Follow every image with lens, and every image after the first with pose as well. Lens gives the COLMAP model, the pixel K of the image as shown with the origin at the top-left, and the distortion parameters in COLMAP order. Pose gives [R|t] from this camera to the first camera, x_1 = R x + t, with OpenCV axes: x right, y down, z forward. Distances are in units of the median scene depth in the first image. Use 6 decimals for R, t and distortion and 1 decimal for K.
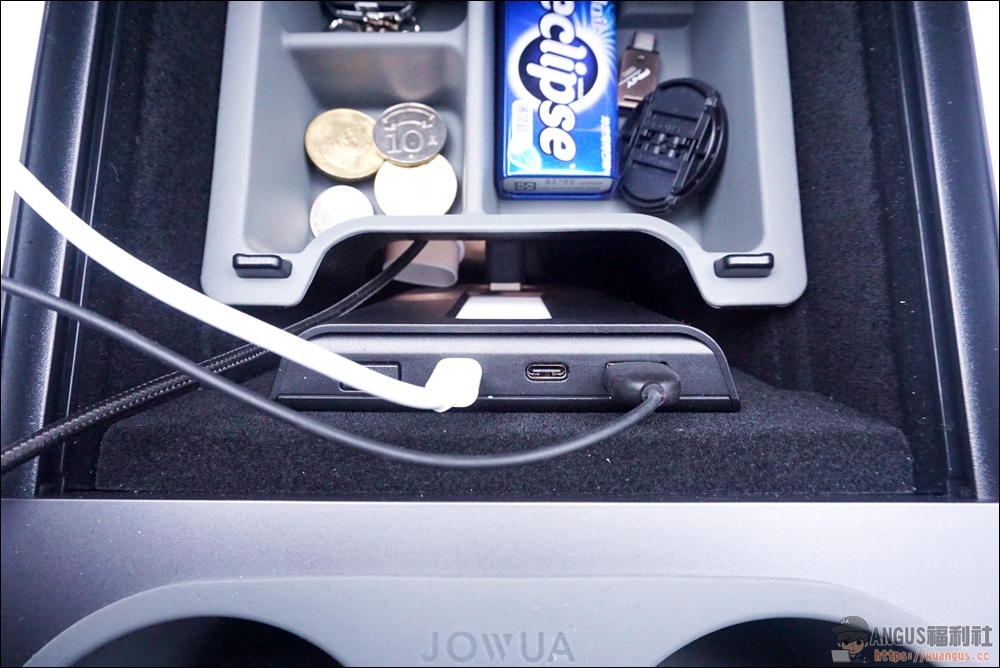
lens RADIAL K [[673.2, 0, 507.4], [0, 673.2, 338.3], [0, 0, 1]] dist [-0.024435, 0.003712]
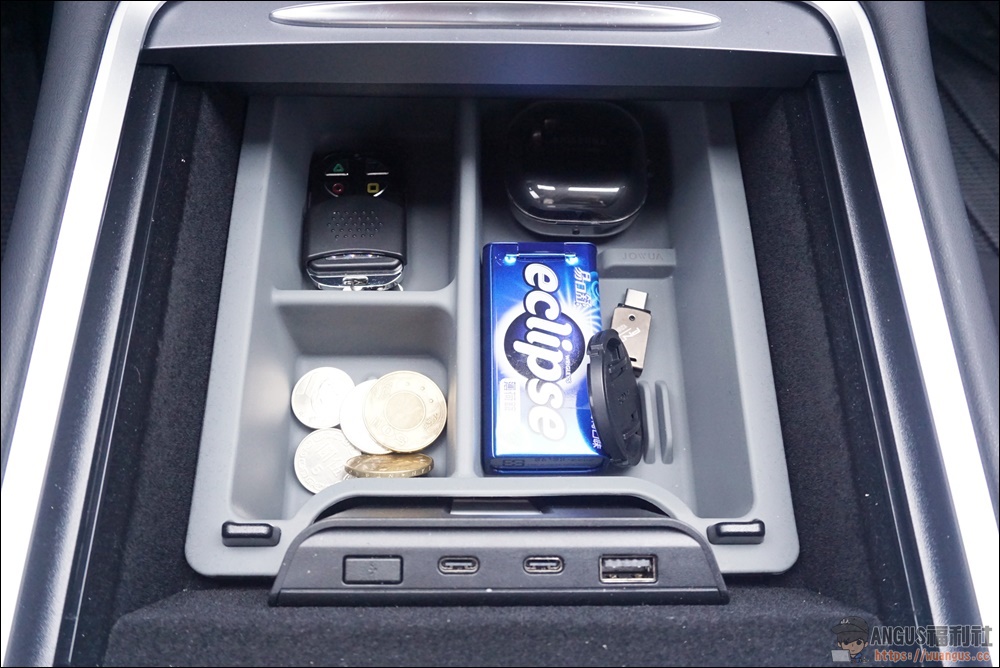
lens RADIAL K [[900.3, 0, 501.1], [0, 900.3, 327.0], [0, 0, 1]] dist [0.004165, -0.006136]
pose [[0.998856, 0.008263, 0.047102, -0.077500], [0.004690, 0.963284, -0.268442, 0.071105], [-0.047590, 0.268356, 0.962144, -0.451204]]
